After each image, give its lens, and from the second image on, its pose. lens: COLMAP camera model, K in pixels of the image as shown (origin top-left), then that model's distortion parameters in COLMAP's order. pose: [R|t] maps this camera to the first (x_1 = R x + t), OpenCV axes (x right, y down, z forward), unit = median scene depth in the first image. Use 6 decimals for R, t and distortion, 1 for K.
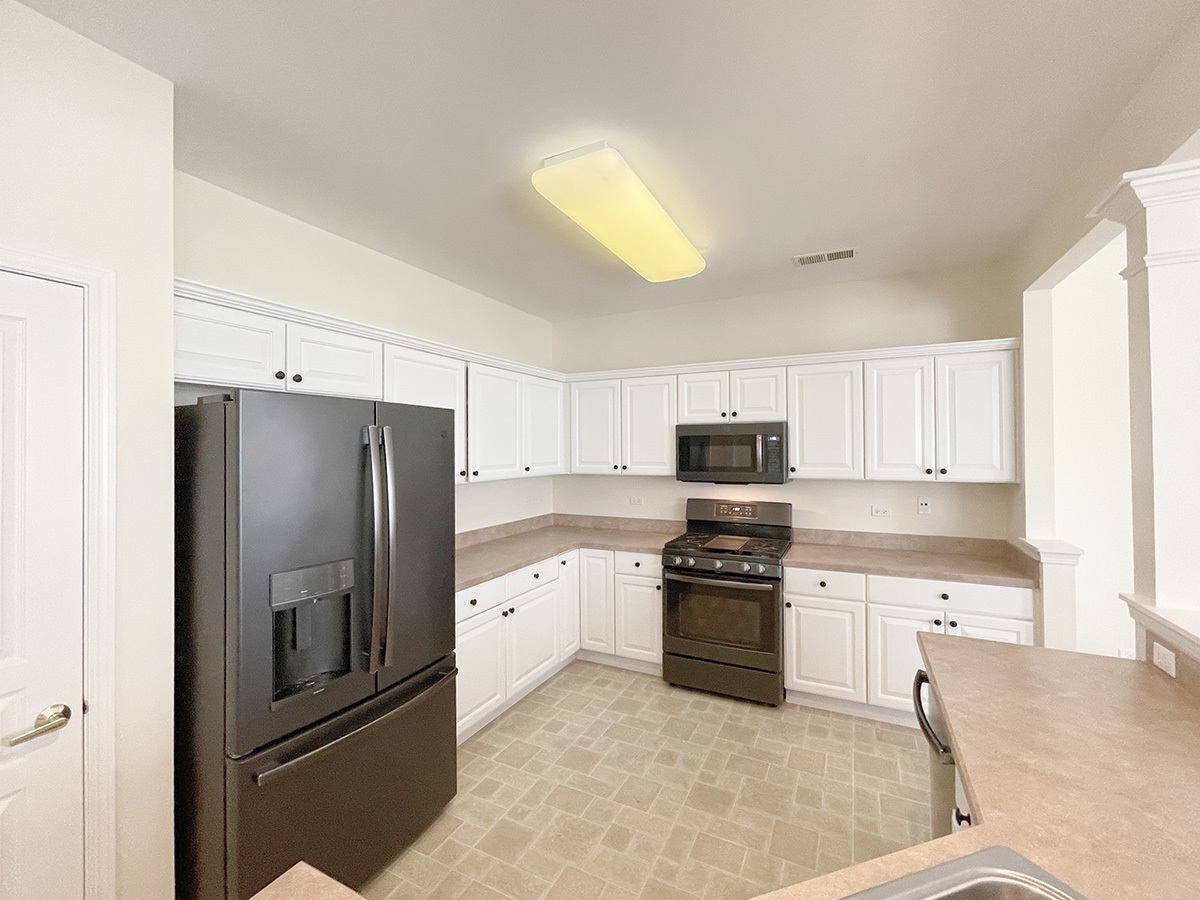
lens RADIAL K [[515.6, 0, 603.3], [0, 515.6, 448.4], [0, 0, 1]] dist [0.000428, 0.001753]
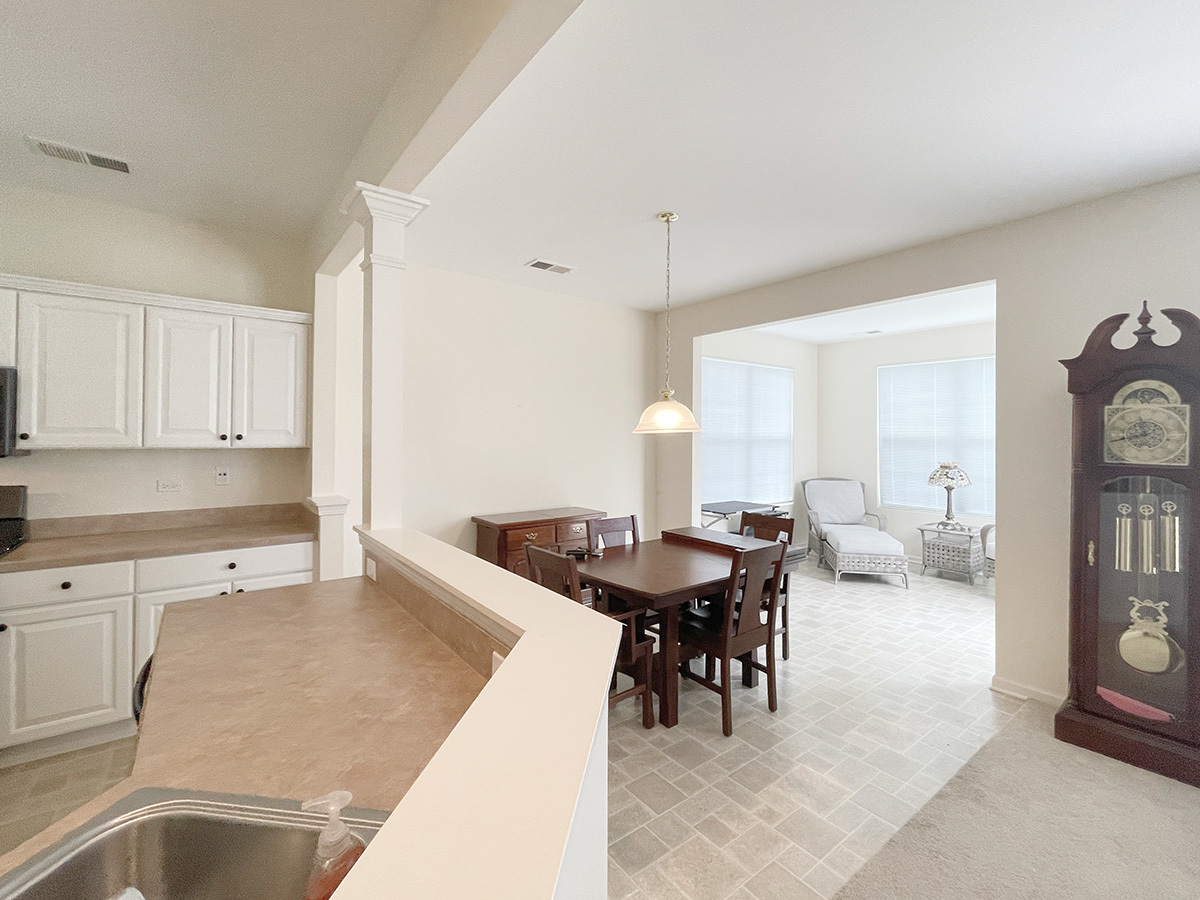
lens RADIAL K [[515.6, 0, 609.4], [0, 515.6, 439.9], [0, 0, 1]] dist [0.000428, 0.001753]
pose [[0.439703, 0.014092, 0.898033, 0.101970], [-0.017472, 0.999822, -0.007135, 0.045857], [-0.897973, -0.012553, 0.439871, -0.047159]]
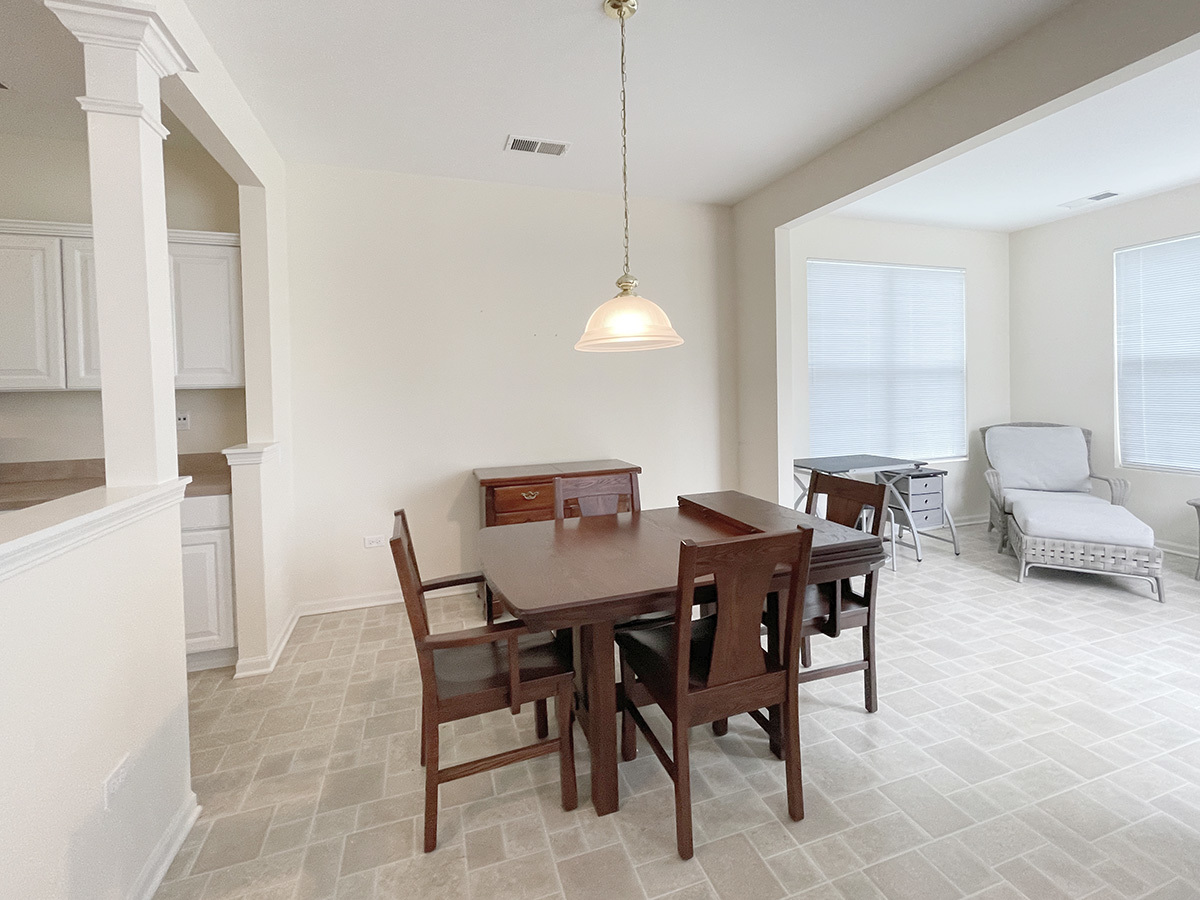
lens RADIAL K [[515.6, 0, 619.1], [0, 515.6, 405.1], [0, 0, 1]] dist [0.000428, 0.001753]
pose [[0.710629, -0.021748, 0.703231, 0.607766], [0.008828, 0.999719, 0.021996, 0.082766], [-0.703512, -0.009423, 0.710621, -0.162777]]
